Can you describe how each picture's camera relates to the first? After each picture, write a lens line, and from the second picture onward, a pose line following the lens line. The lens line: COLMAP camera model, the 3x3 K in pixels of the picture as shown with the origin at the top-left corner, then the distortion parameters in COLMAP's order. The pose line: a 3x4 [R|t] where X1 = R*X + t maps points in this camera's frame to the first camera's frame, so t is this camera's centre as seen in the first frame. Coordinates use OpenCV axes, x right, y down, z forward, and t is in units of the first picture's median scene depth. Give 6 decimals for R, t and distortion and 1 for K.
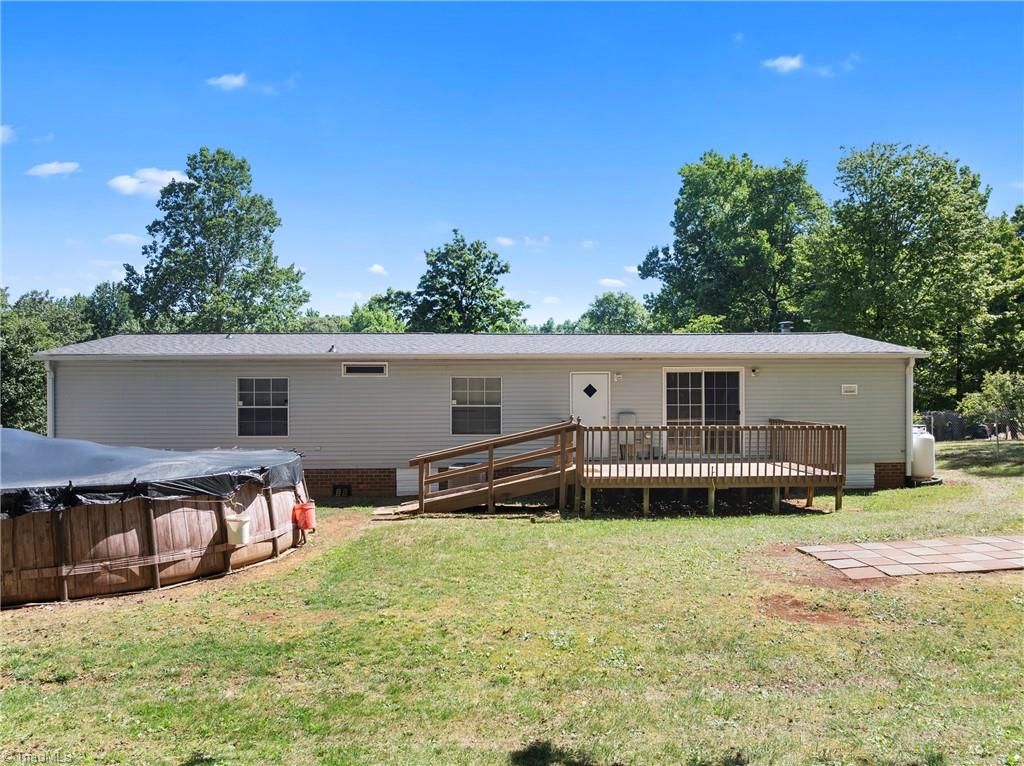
lens RADIAL K [[731.9, 0, 516.5], [0, 731.9, 404.2], [0, 0, 1]] dist [-0.028307, -0.002407]
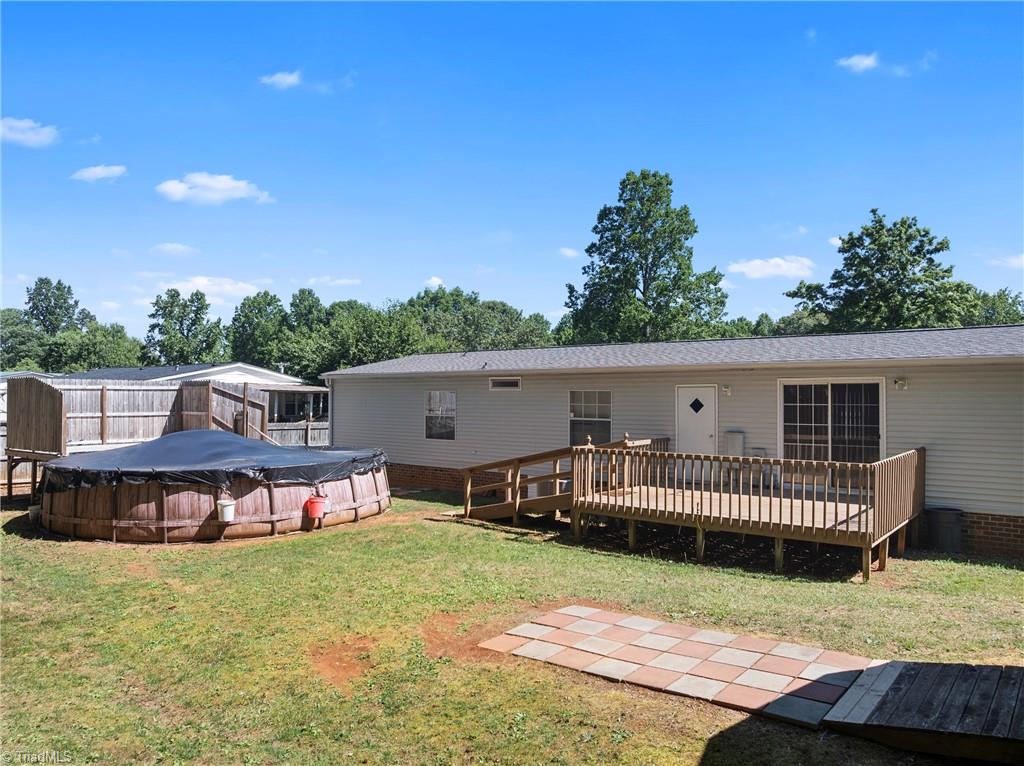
lens RADIAL K [[723.3, 0, 511.1], [0, 723.3, 388.4], [0, 0, 1]] dist [-0.034437, -0.001742]
pose [[0.745683, -0.001662, -0.666299, 0.532442], [-0.007330, 0.999916, -0.010697, -0.029032], [0.666261, 0.012860, 0.745608, 0.189739]]
